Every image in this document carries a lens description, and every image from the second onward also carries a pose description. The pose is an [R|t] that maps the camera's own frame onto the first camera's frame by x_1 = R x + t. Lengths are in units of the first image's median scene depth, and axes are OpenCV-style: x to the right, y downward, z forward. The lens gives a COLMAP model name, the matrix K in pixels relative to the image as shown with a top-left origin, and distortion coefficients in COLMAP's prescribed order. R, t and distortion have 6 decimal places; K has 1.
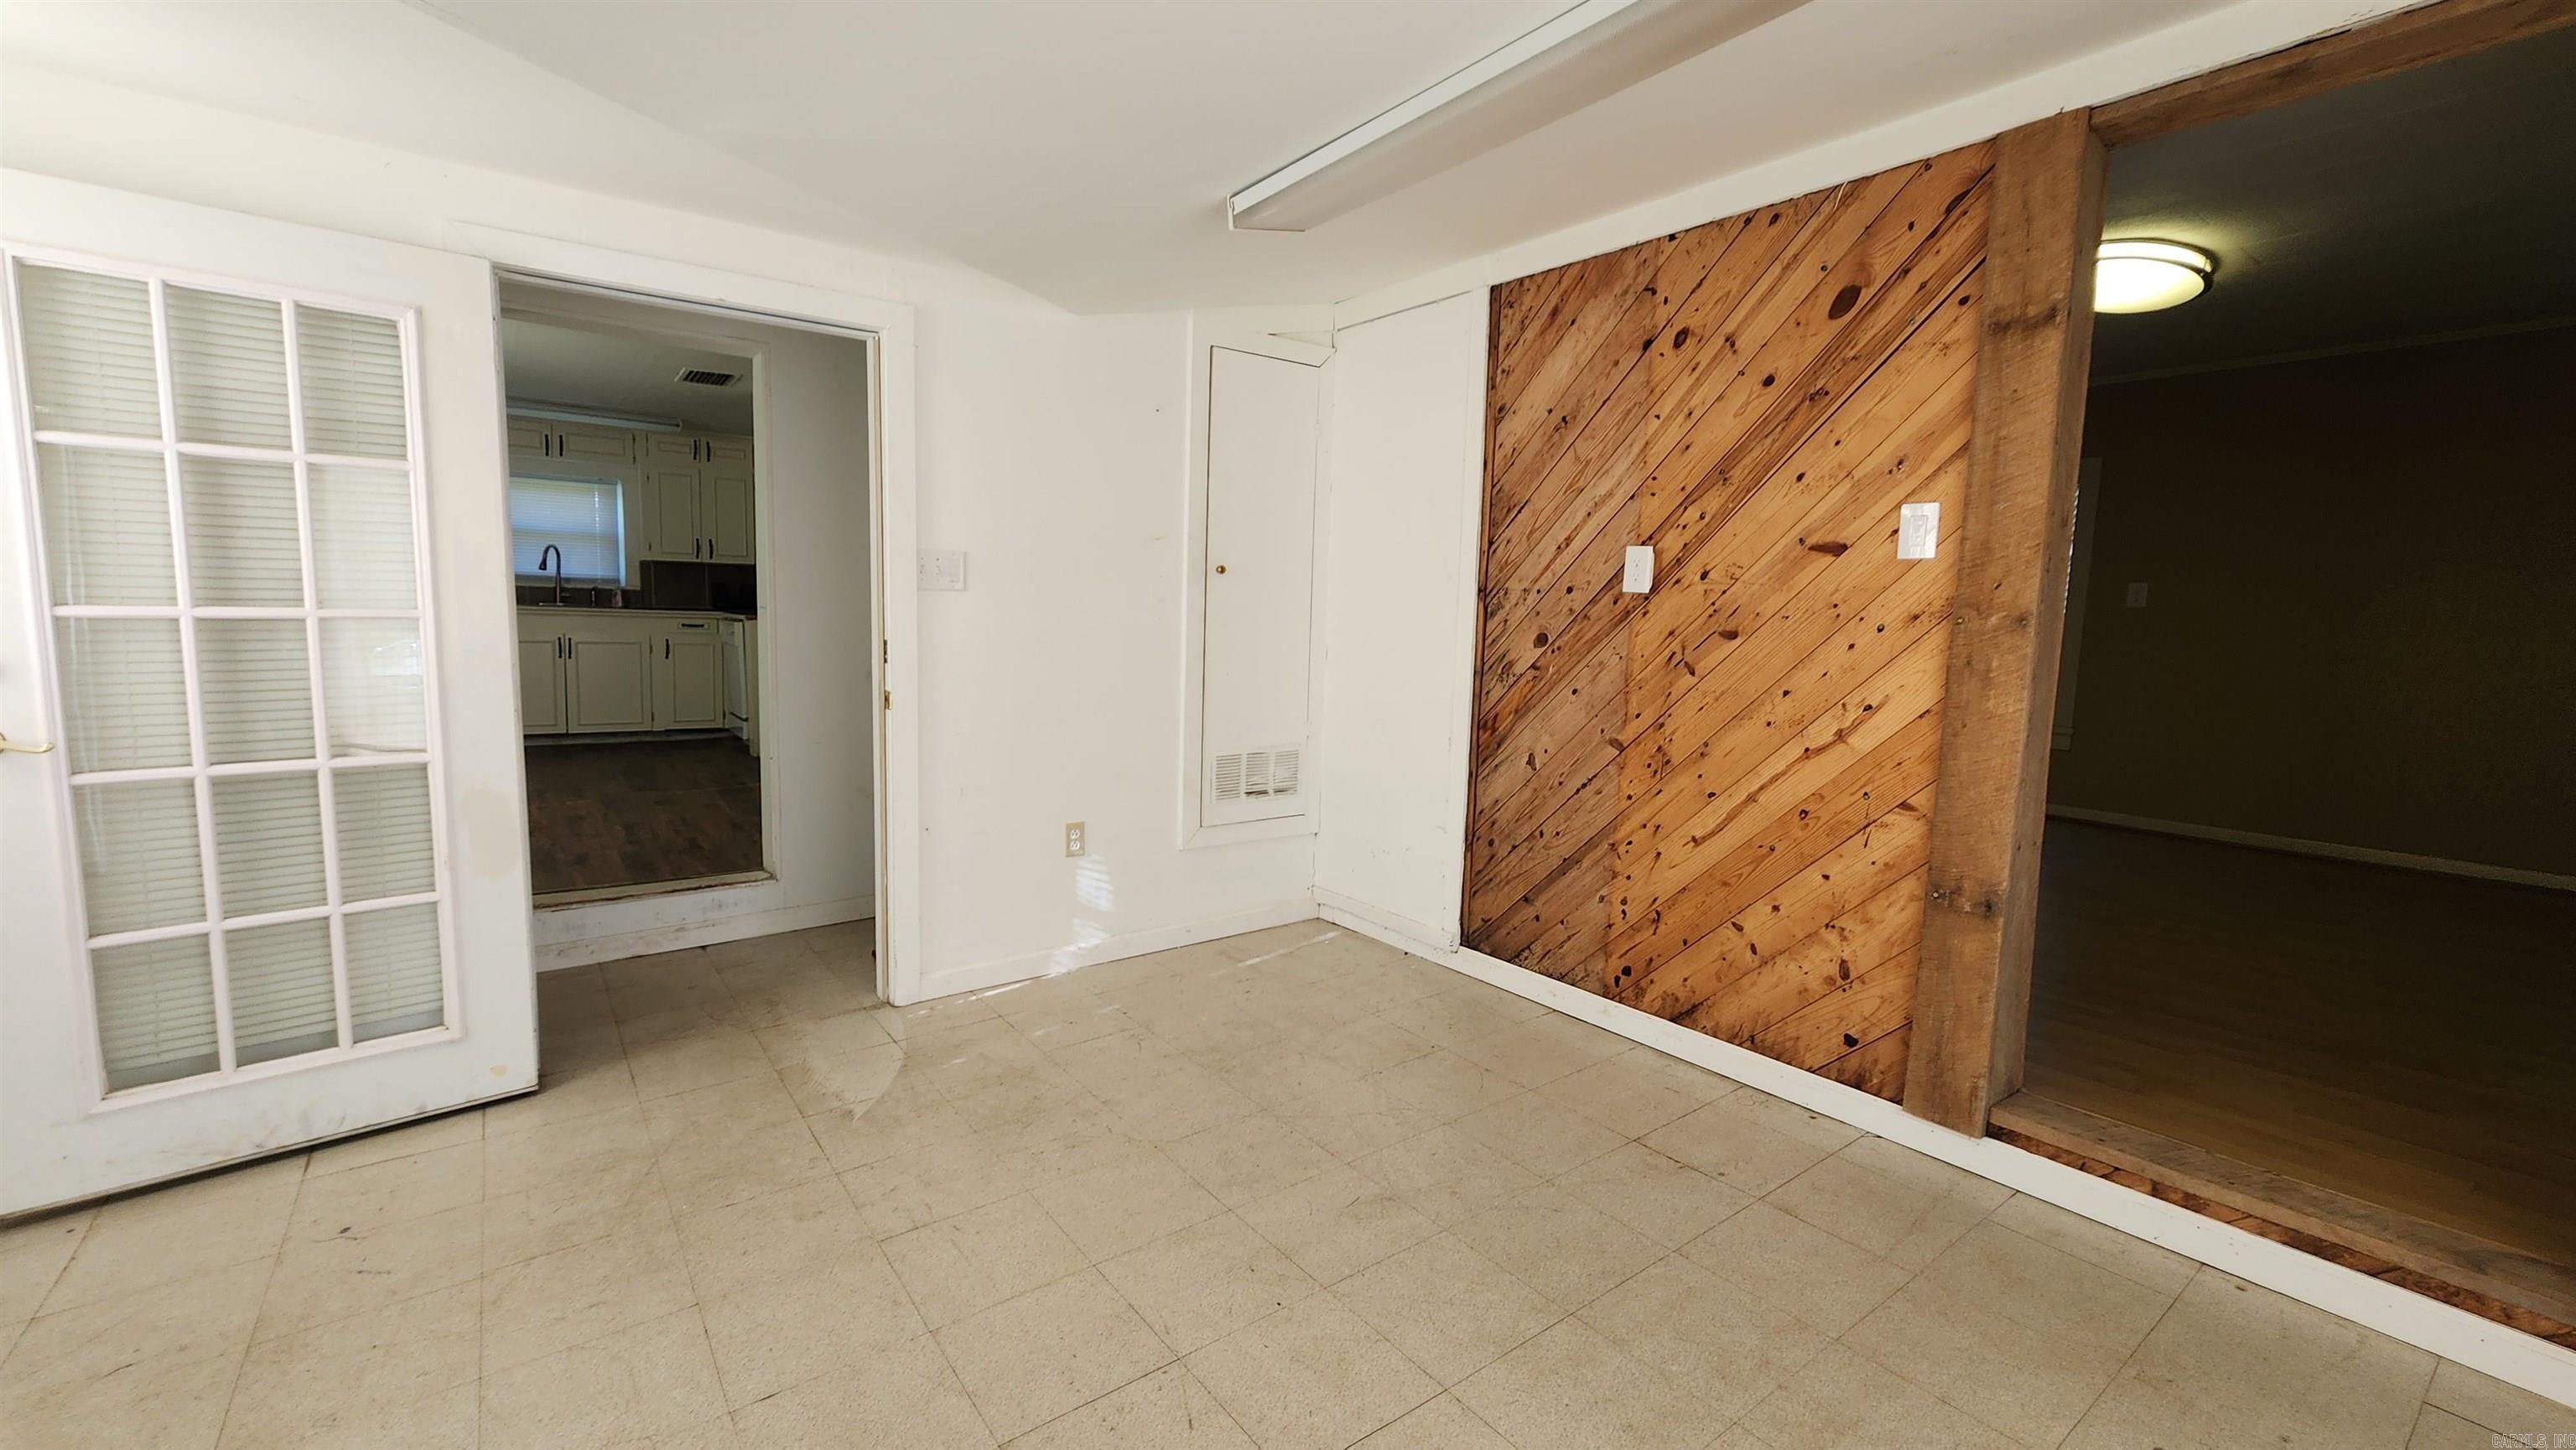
lens RADIAL K [[1057.4, 0, 1283.9], [0, 1057.4, 718.8], [0, 0, 1]] dist [-0.002159, 0.000798]
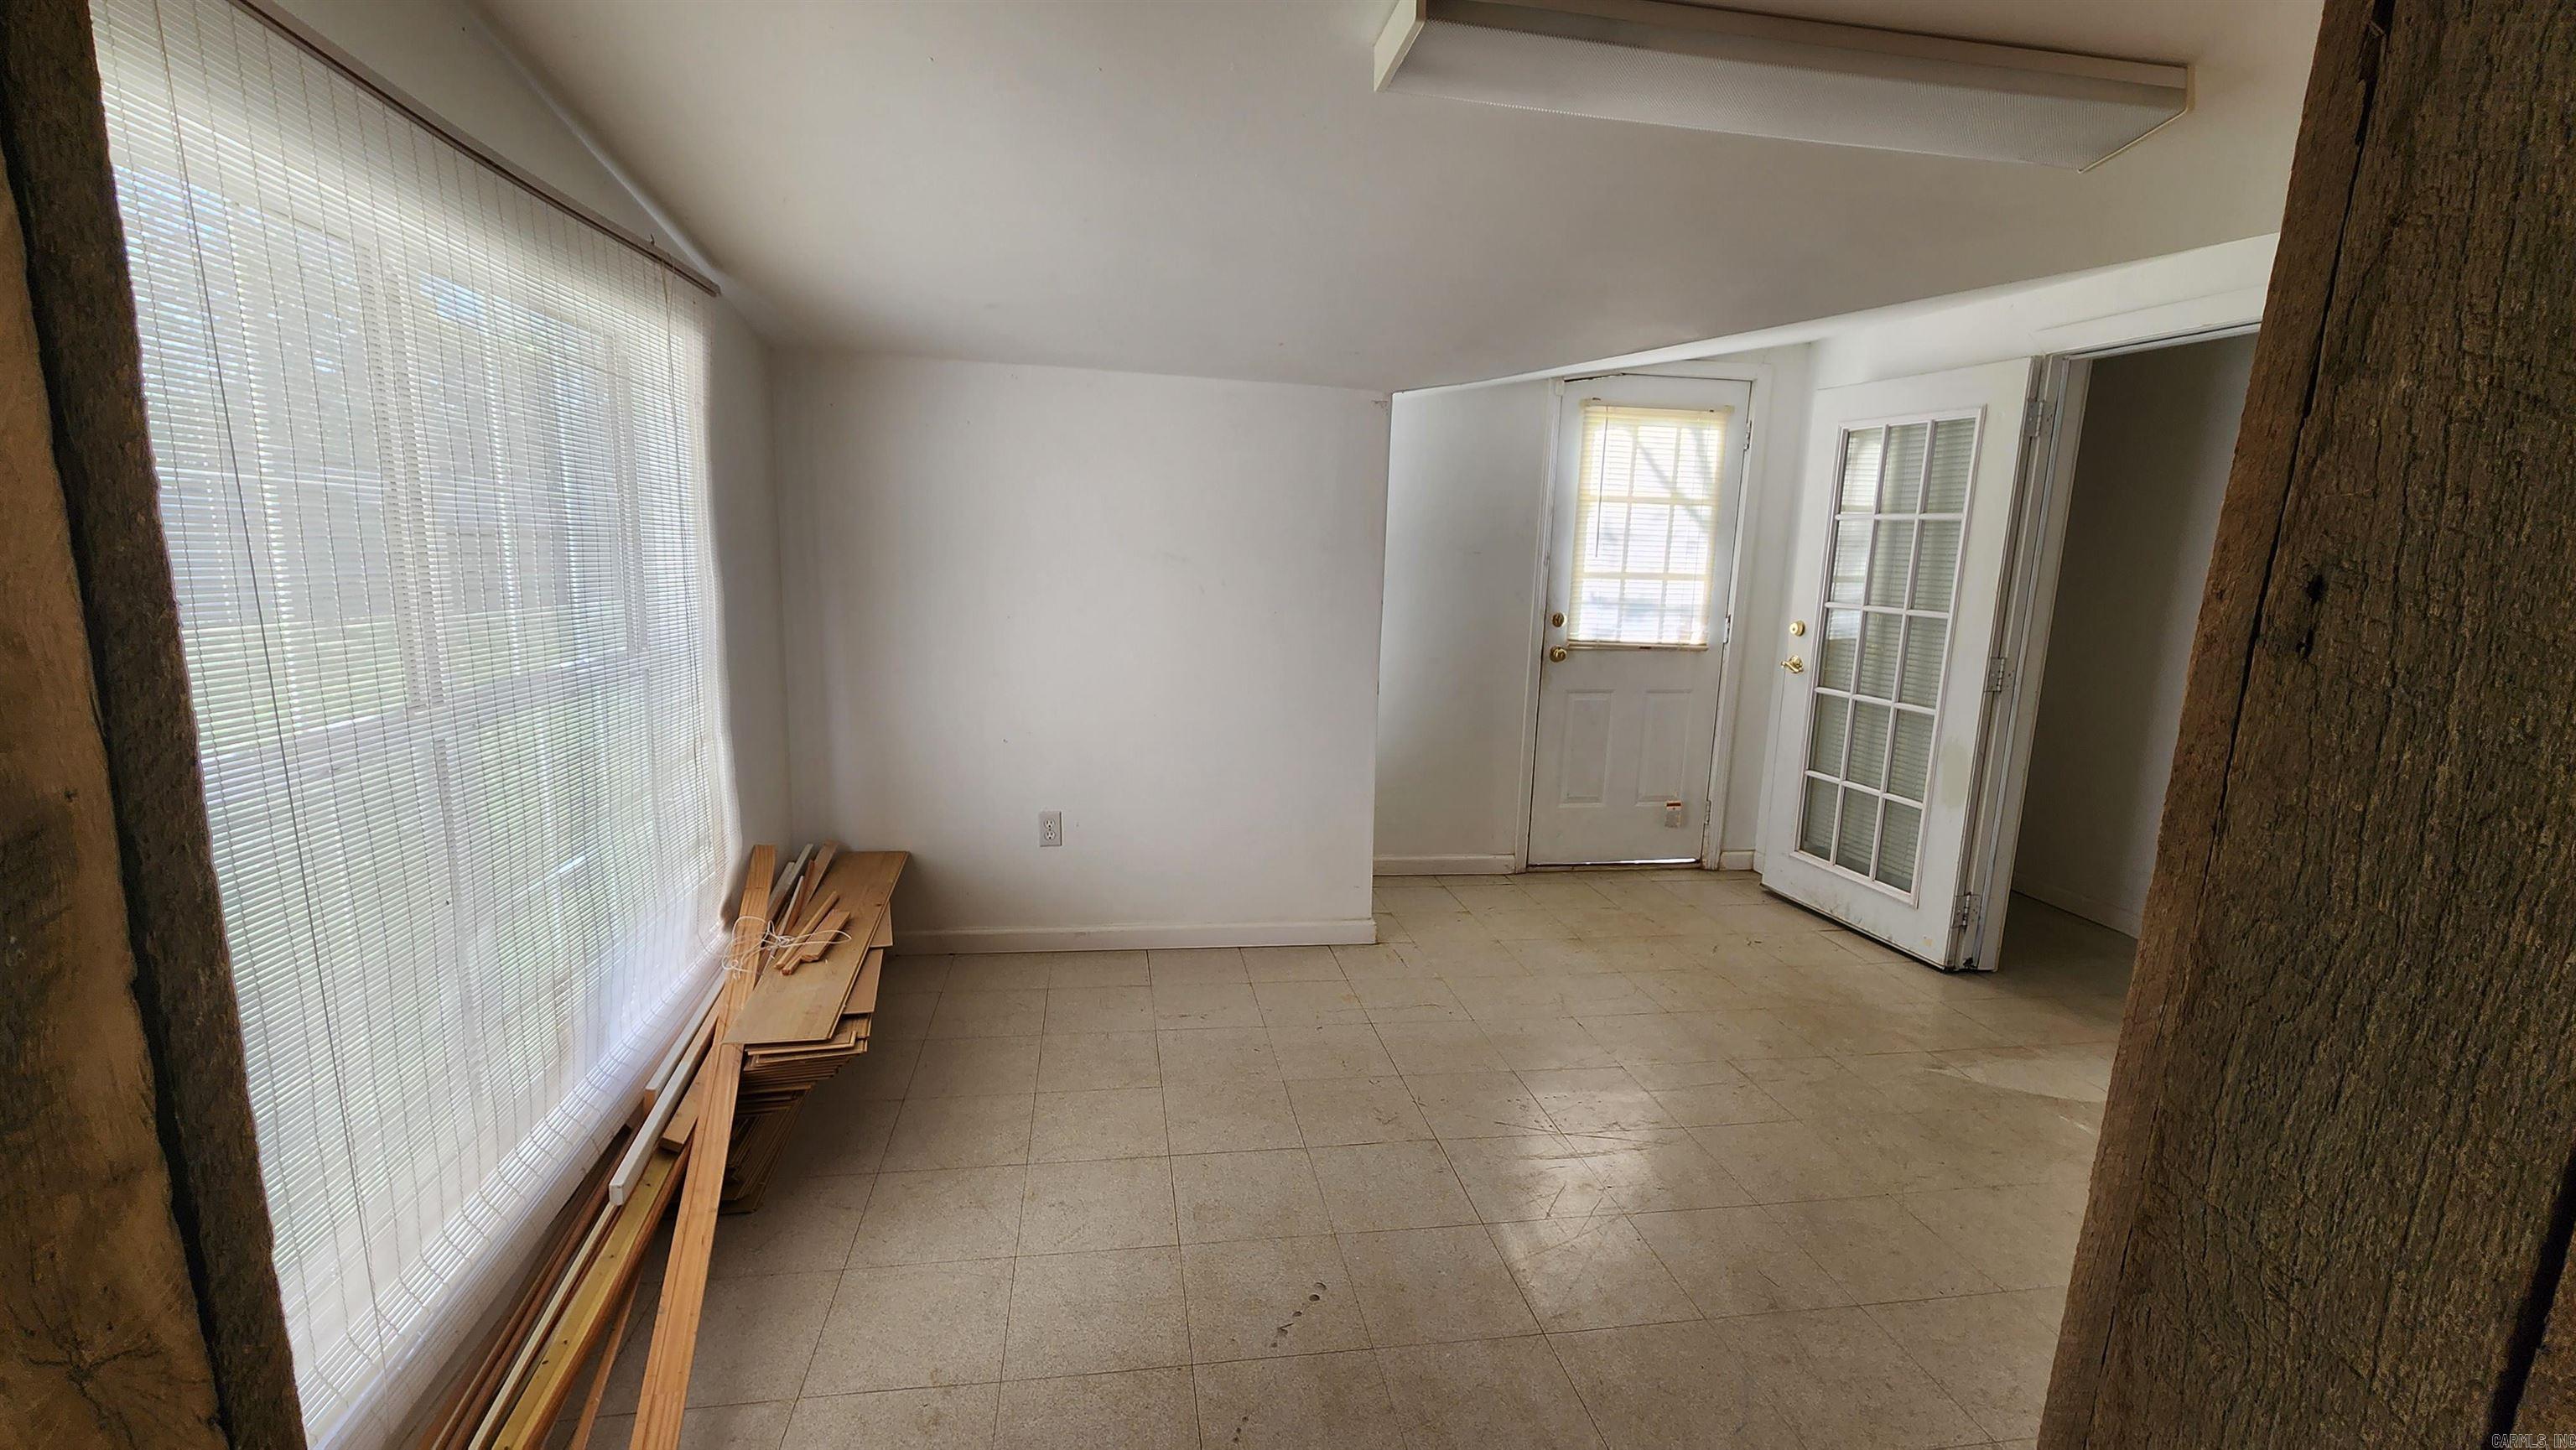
lens RADIAL K [[1060.3, 0, 1282.2], [0, 1060.3, 715.1], [0, 0, 1]] dist [0.001500, 0.000570]
pose [[-0.458998, 0.114241, -0.881062, 0.953423], [-0.140149, 0.969971, 0.198781, -0.133508], [0.877313, 0.214720, -0.429204, 0.869053]]
